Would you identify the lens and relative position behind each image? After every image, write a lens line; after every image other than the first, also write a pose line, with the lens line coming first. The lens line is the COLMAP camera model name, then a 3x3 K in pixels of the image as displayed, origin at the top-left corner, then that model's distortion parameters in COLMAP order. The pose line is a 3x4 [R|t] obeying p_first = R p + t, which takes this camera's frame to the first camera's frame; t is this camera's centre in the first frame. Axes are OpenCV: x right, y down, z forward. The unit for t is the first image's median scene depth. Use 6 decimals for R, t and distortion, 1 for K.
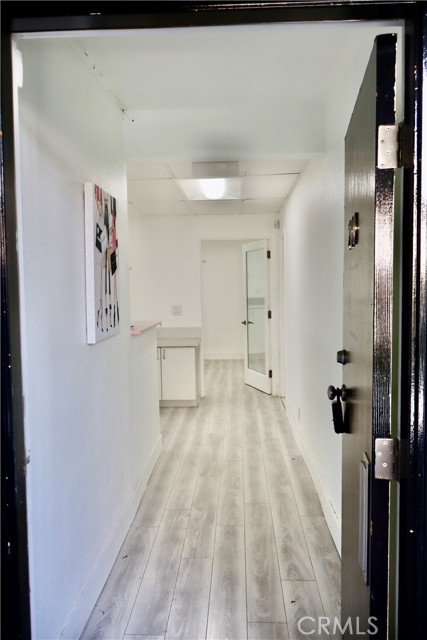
lens RADIAL K [[530.8, 0, 213.5], [0, 530.8, 320.0], [0, 0, 1]] dist [0.000841, -0.005657]
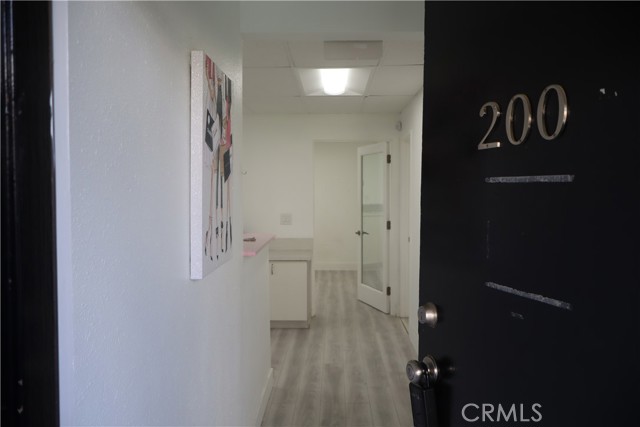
lens RADIAL K [[530.8, 0, 320.0], [0, 530.8, 213.5], [0, 0, 1]] dist [0.000841, -0.005657]
pose [[0.999701, 0.016902, 0.017677, -0.043057], [-0.016568, 0.999685, -0.018873, -0.017481], [-0.017991, 0.018575, 0.999666, 0.156724]]
